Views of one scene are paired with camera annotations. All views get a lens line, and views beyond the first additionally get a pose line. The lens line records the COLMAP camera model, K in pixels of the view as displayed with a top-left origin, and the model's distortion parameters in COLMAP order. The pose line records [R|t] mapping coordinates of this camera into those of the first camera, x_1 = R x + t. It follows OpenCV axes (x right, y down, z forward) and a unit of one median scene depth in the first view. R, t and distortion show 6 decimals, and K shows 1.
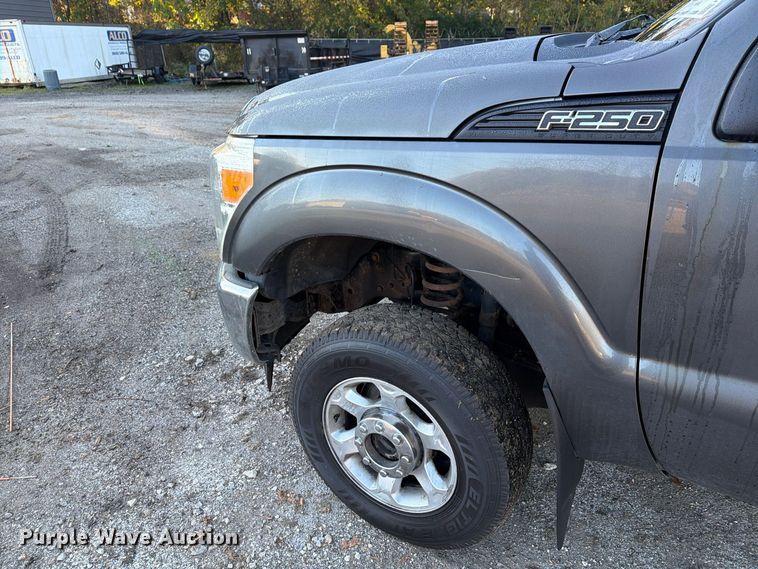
lens RADIAL K [[529.5, 0, 375.0], [0, 529.5, 291.4], [0, 0, 1]] dist [0.038050, -0.049080]
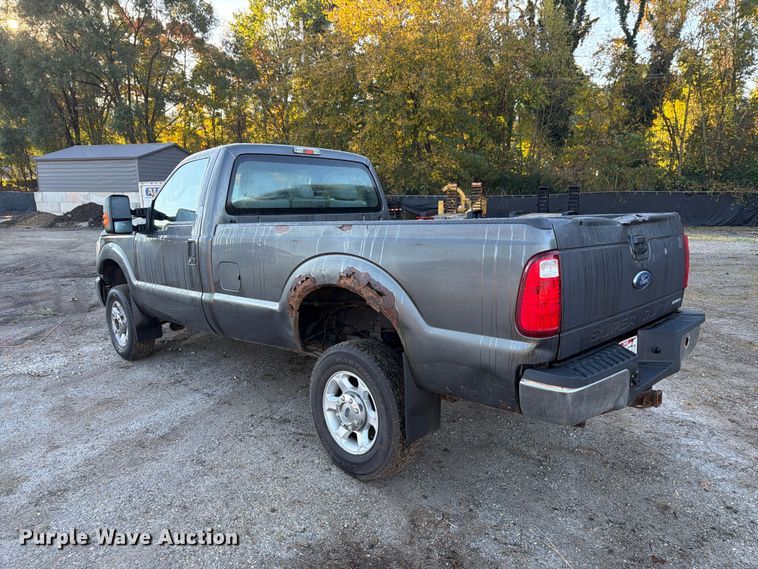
lens RADIAL K [[529.5, 0, 380.4], [0, 529.5, 285.5], [0, 0, 1]] dist [0.038050, -0.049080]
pose [[0.972994, 0.045175, -0.226366, 0.173639], [-0.103094, 0.962467, -0.251055, 0.053478], [0.206528, 0.267612, 0.941132, -0.139671]]
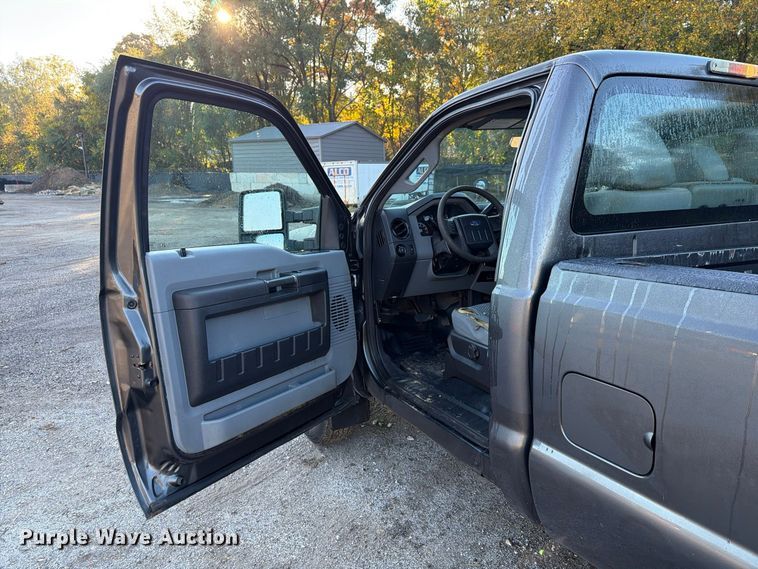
lens RADIAL K [[529.5, 0, 373.1], [0, 529.5, 291.2], [0, 0, 1]] dist [0.038050, -0.049080]
pose [[0.851749, 0.110461, -0.512174, 0.099095], [-0.216087, 0.964576, -0.151325, 0.015962], [0.477316, 0.239565, 0.845446, -0.060506]]
